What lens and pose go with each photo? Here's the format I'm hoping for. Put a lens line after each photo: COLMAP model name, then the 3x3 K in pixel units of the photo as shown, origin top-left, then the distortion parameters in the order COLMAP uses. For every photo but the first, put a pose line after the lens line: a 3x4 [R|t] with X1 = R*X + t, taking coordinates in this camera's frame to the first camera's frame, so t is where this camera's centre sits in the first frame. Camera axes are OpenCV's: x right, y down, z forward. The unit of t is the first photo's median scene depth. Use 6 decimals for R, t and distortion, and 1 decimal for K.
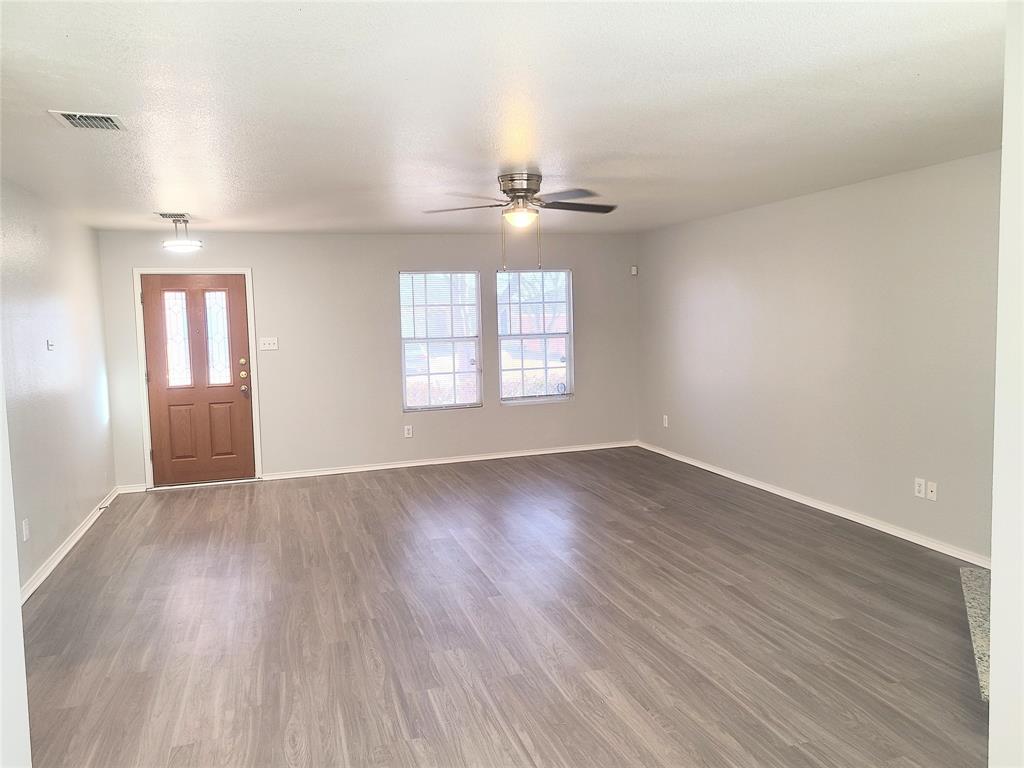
lens RADIAL K [[779.1, 0, 508.3], [0, 779.1, 379.0], [0, 0, 1]] dist [0.046616, -0.026490]
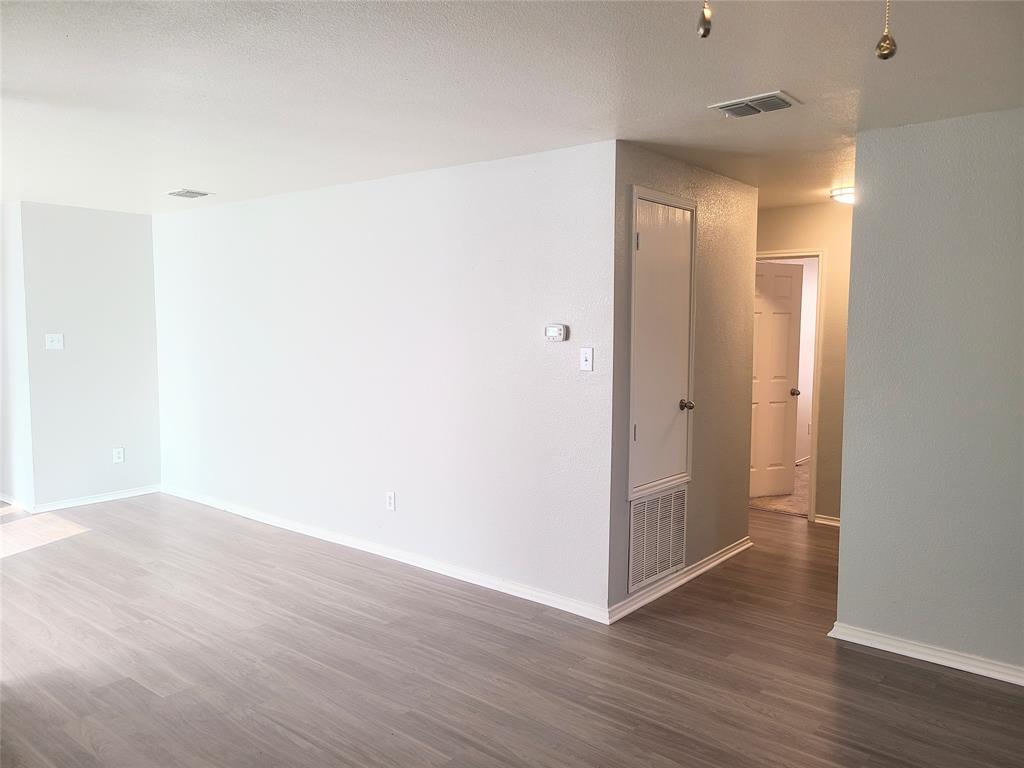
lens RADIAL K [[779.1, 0, 508.3], [0, 779.1, 379.0], [0, 0, 1]] dist [0.046616, -0.026490]
pose [[-0.838073, 0.065062, -0.541665, 0.297031], [-0.032239, 0.985222, 0.168220, -0.153137], [0.544605, 0.158443, -0.823590, 1.817072]]
